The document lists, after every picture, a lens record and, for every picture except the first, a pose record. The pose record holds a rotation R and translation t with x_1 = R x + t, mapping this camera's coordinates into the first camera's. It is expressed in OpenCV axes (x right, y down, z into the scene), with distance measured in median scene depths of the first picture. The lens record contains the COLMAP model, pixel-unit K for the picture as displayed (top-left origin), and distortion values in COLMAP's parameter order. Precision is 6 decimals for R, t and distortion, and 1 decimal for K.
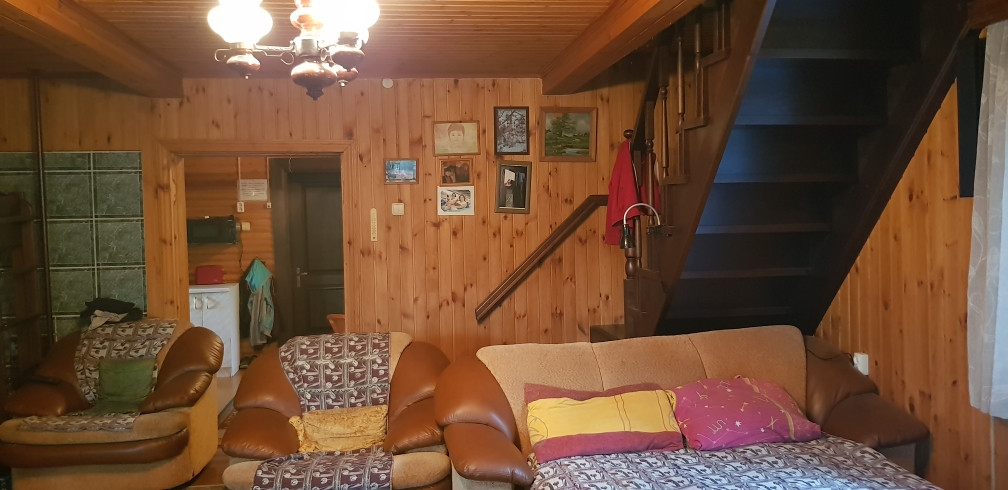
lens RADIAL K [[785.1, 0, 501.3], [0, 785.1, 231.1], [0, 0, 1]] dist [0.072207, -0.129054]
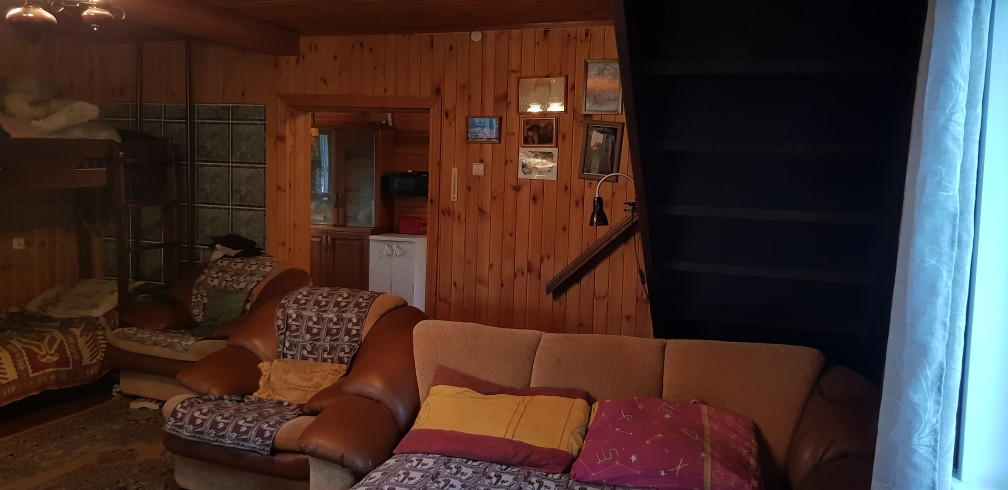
lens RADIAL K [[785.1, 0, 493.3], [0, 785.1, 232.2], [0, 0, 1]] dist [0.072207, -0.129054]
pose [[0.885905, 0.085041, -0.456004, 0.434981], [-0.064373, 0.996078, 0.060699, -0.014826], [0.459378, -0.024420, 0.887905, 0.210807]]
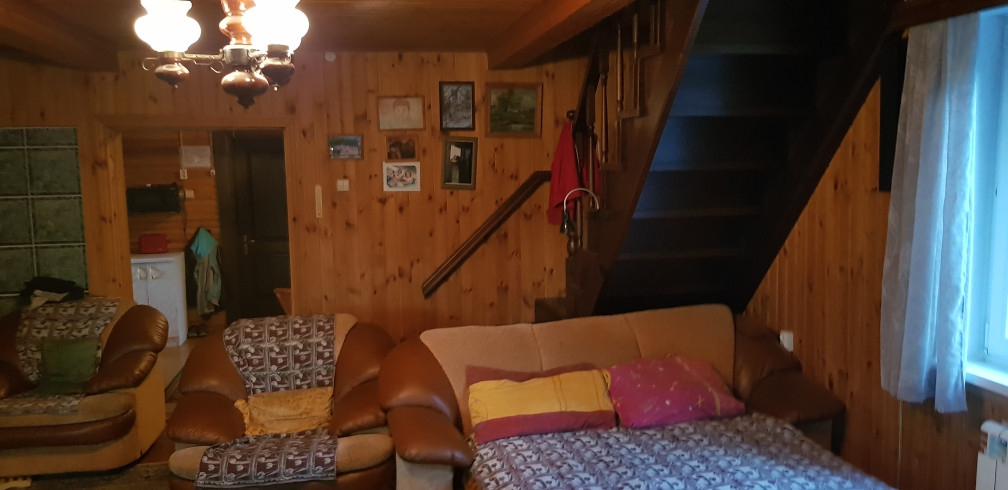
lens RADIAL K [[785.1, 0, 500.4], [0, 785.1, 241.8], [0, 0, 1]] dist [0.072207, -0.129054]
pose [[0.998442, -0.004227, 0.055640, 0.015820], [0.000086, 0.997242, 0.074219, -0.040970], [-0.055801, -0.074098, 0.995689, -0.015368]]
